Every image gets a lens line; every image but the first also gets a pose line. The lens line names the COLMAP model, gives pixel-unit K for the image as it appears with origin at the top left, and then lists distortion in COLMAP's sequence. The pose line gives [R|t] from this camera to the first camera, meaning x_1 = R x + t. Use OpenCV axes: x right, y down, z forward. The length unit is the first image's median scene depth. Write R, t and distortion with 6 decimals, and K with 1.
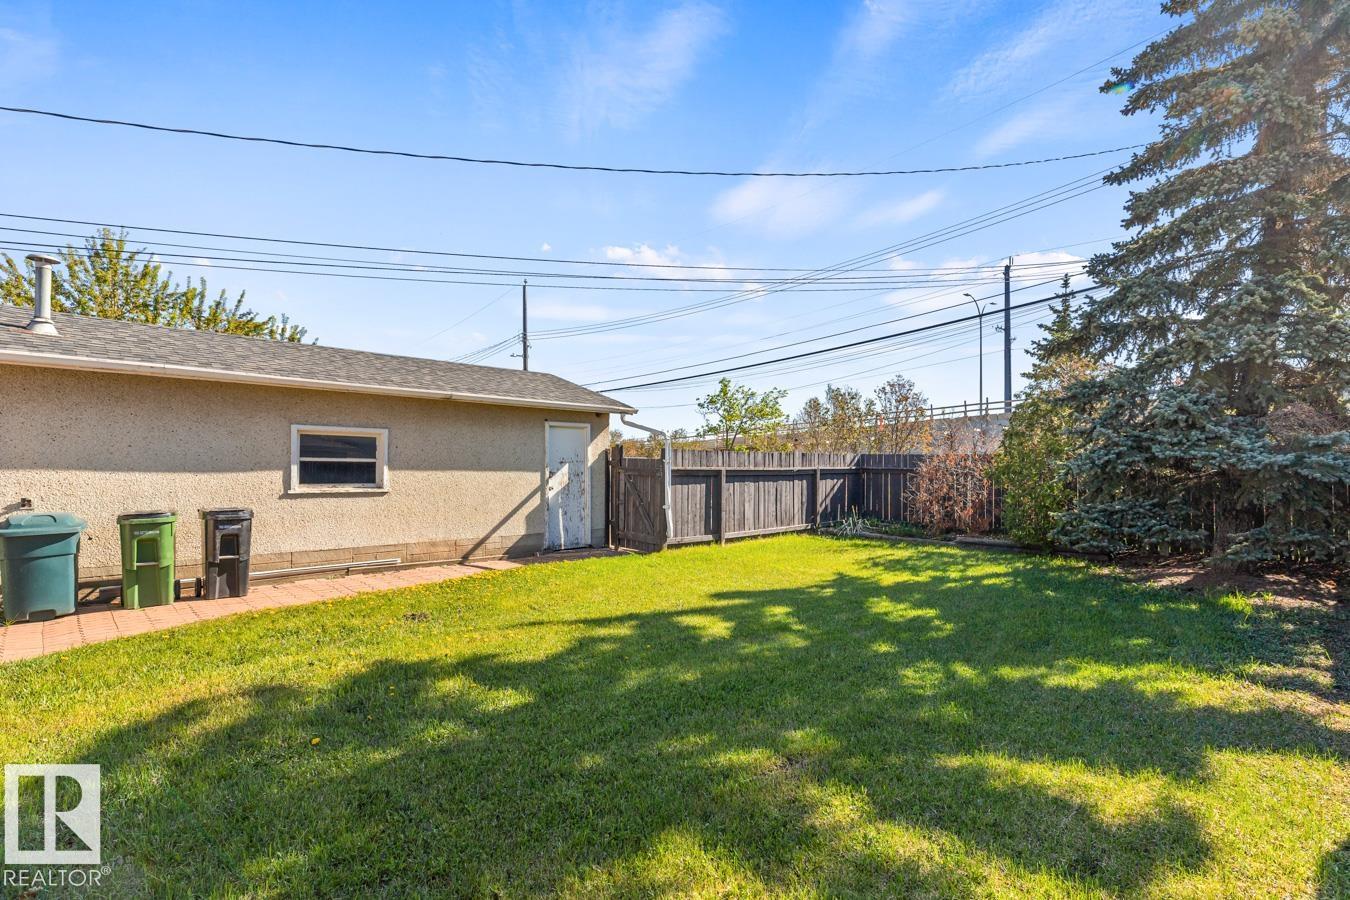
lens RADIAL K [[624.4, 0, 665.3], [0, 624.4, 459.0], [0, 0, 1]] dist [0.008976, -0.002407]
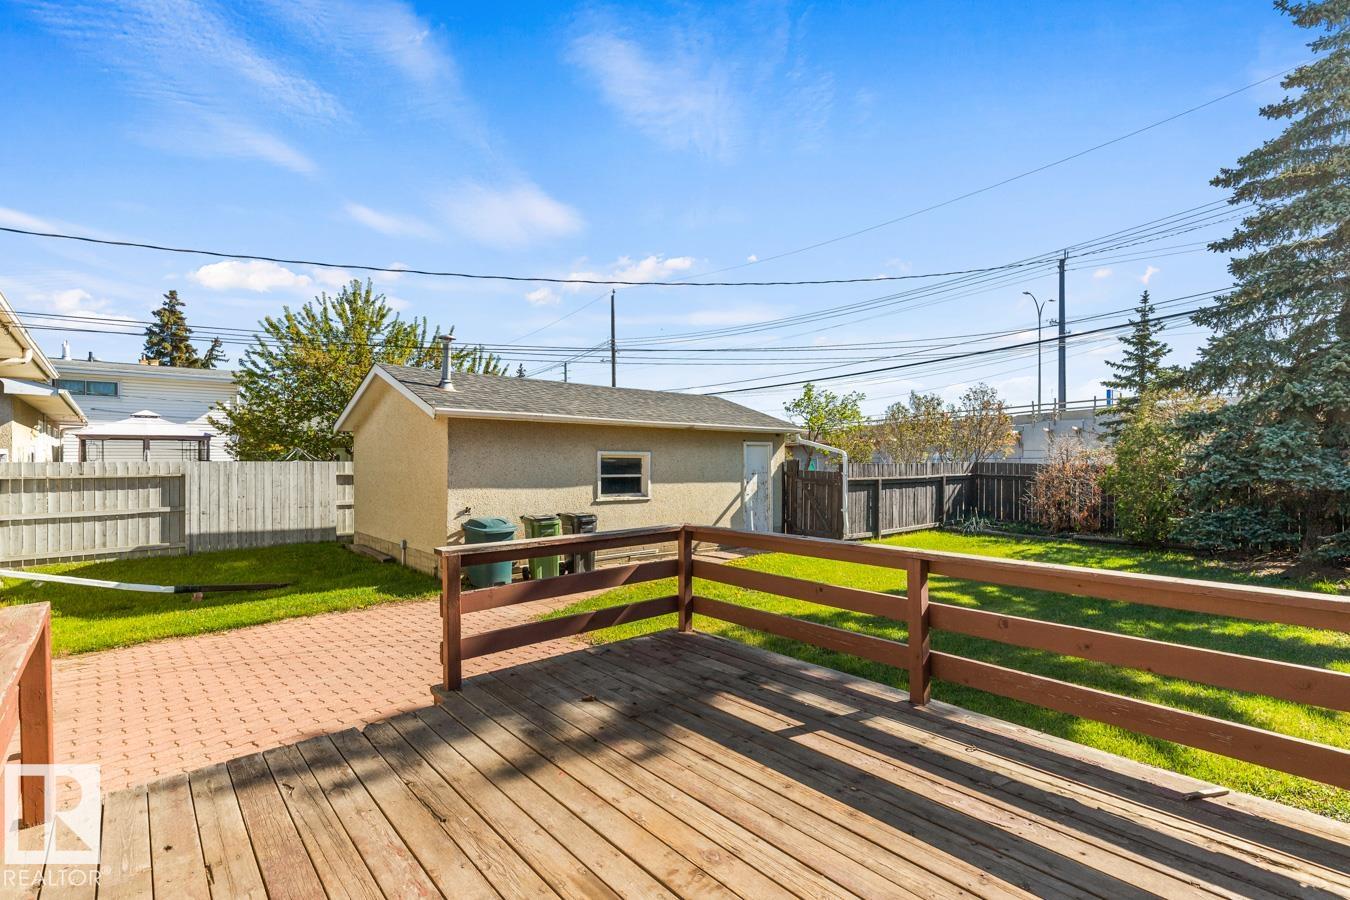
lens RADIAL K [[624.4, 0, 667.9], [0, 624.4, 455.2], [0, 0, 1]] dist [0.008976, -0.002407]
pose [[0.998853, 0.000506, -0.047875, -0.309299], [-0.000059, 0.999956, 0.009331, -0.048598], [0.047878, -0.009317, 0.998810, -0.294085]]
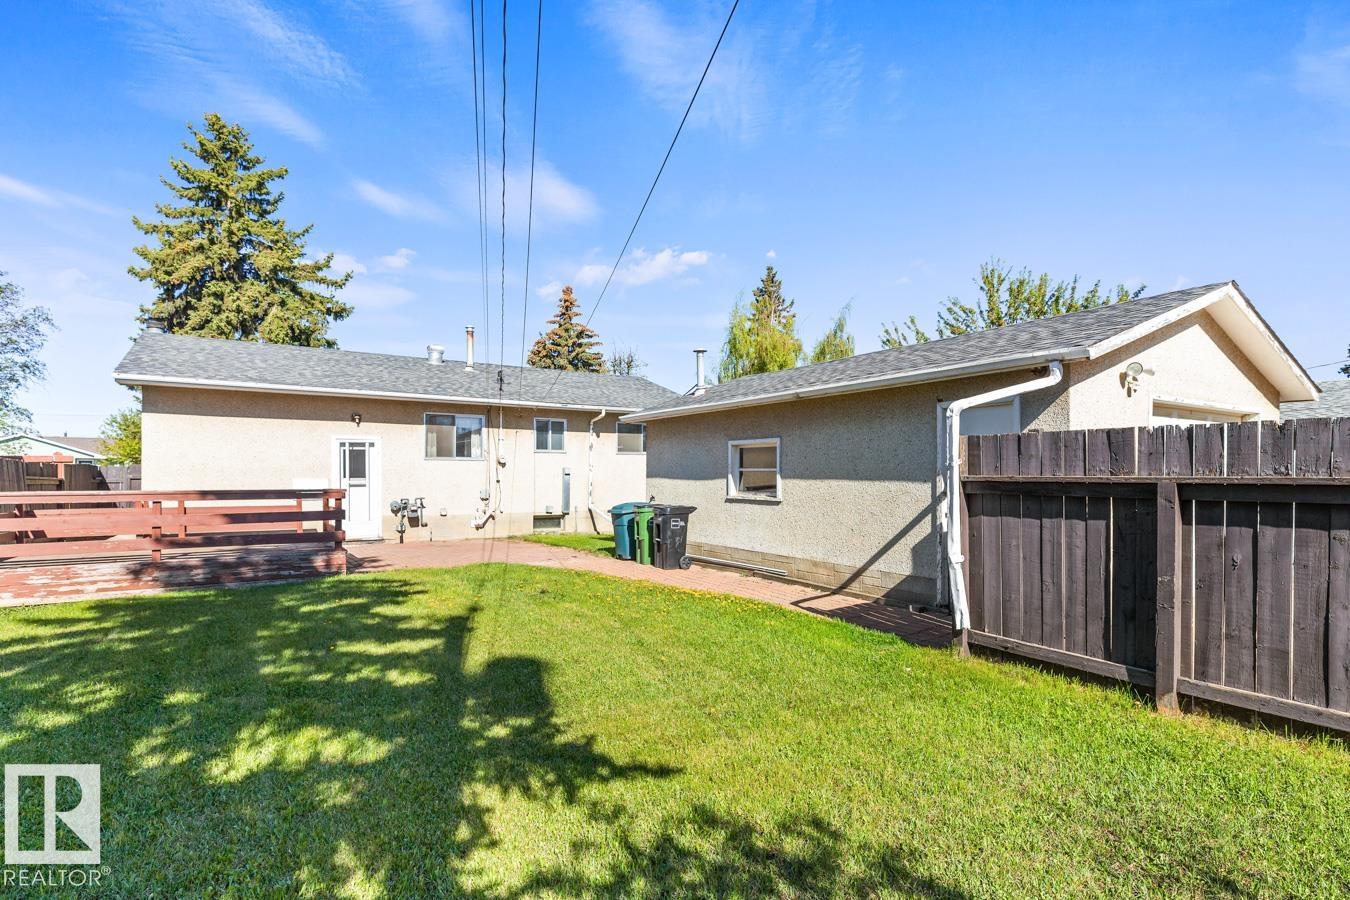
lens RADIAL K [[689.3, 0, 684.7], [0, 689.3, 448.0], [0, 0, 1]] dist [-0.001287, -0.000567]
pose [[-0.182081, -0.040133, -0.982464, 0.586332], [0.016738, 0.998895, -0.043906, 0.012839], [0.983141, -0.024439, -0.181208, 0.946871]]
